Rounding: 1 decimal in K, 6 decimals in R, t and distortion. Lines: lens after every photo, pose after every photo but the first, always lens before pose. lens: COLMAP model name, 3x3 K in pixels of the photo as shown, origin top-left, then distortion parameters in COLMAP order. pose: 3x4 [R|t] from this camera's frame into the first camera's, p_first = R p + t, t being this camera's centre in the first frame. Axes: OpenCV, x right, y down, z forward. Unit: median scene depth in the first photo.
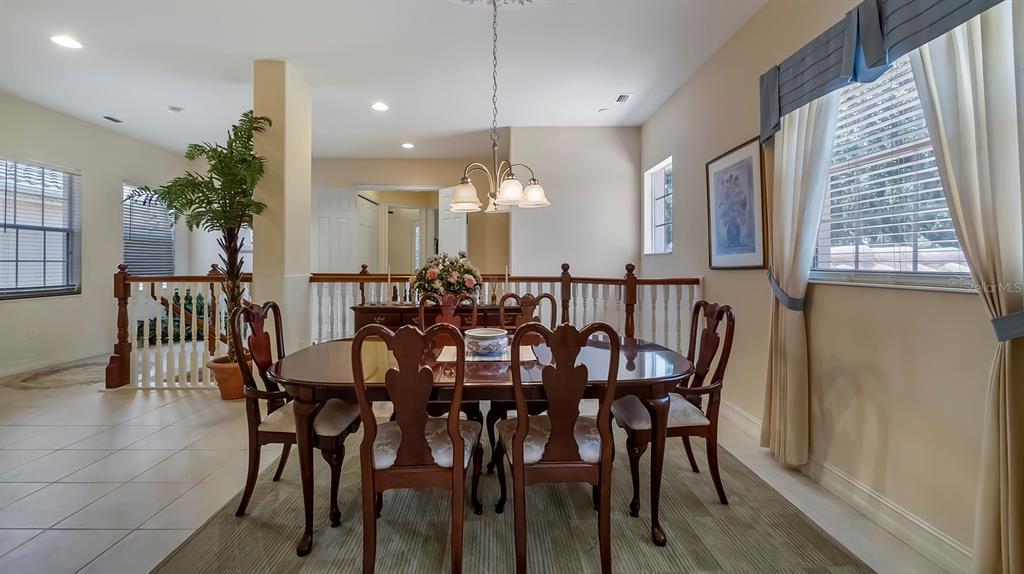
lens RADIAL K [[434.9, 0, 509.8], [0, 434.9, 260.3], [0, 0, 1]] dist [-0.007566, 0.000140]
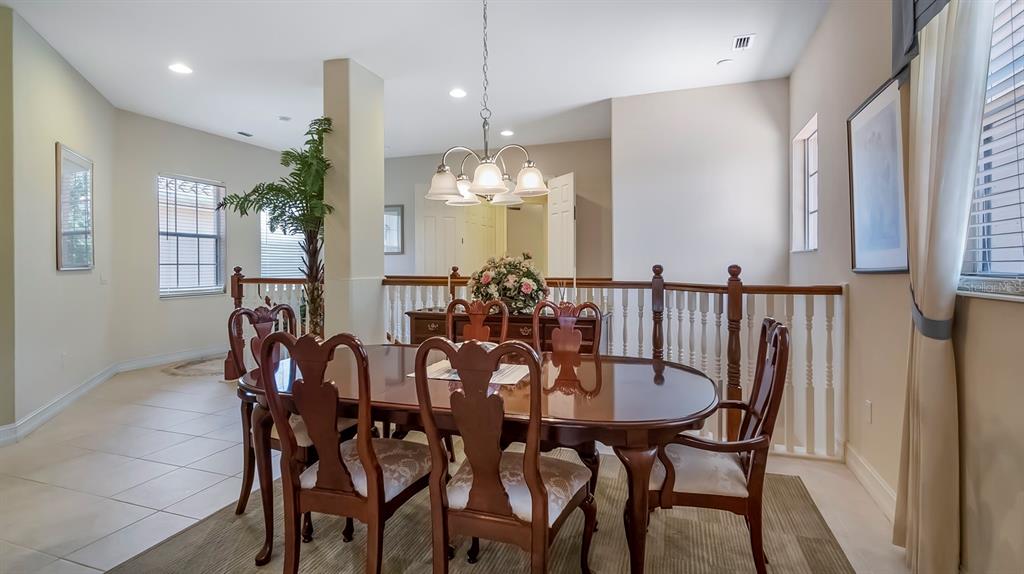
lens RADIAL K [[497.6, 0, 512.1], [0, 497.6, 266.9], [0, 0, 1]] dist [0.001096, -0.000391]
pose [[0.938792, -0.001477, -0.344480, 0.210701], [0.005125, 0.999940, 0.009680, 0.000882], [0.344445, -0.010853, 0.938744, 0.071284]]
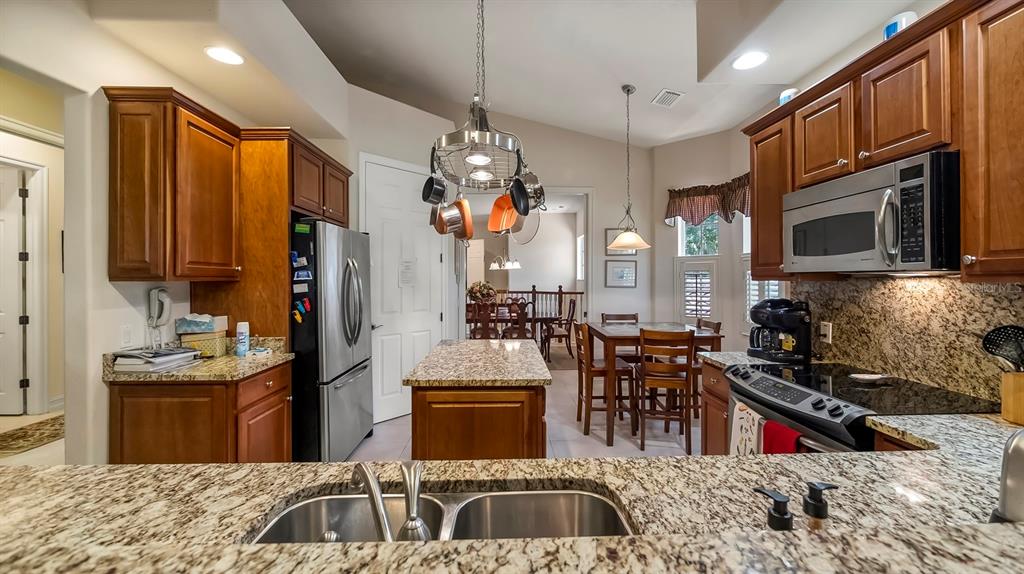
lens RADIAL K [[410.9, 0, 514.9], [0, 410.9, 274.6], [0, 0, 1]] dist [-0.001122, -0.000072]
pose [[0.999863, -0.002607, 0.016336, -0.002982], [0.002639, 0.999995, -0.001901, -0.046019], [-0.016331, 0.001943, 0.999865, -1.196931]]
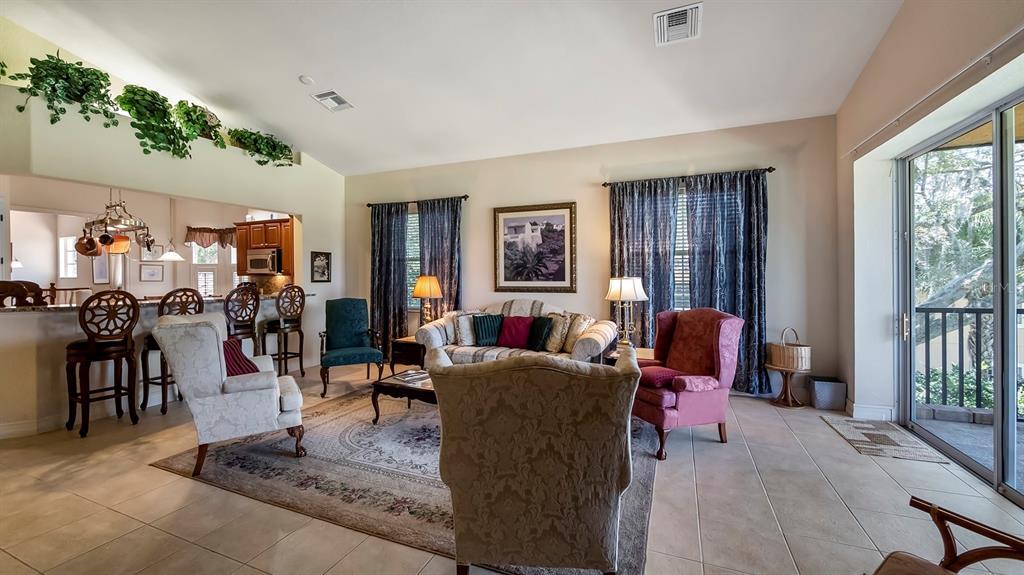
lens RADIAL K [[392.9, 0, 512.0], [0, 392.9, 287.5], [0, 0, 1]] dist [-0.010497, -0.000061]
pose [[0.396793, -0.027785, 0.917487, -0.737628], [-0.003339, 0.999491, 0.031713, -0.044839], [-0.917902, -0.015647, 0.396499, -2.379878]]
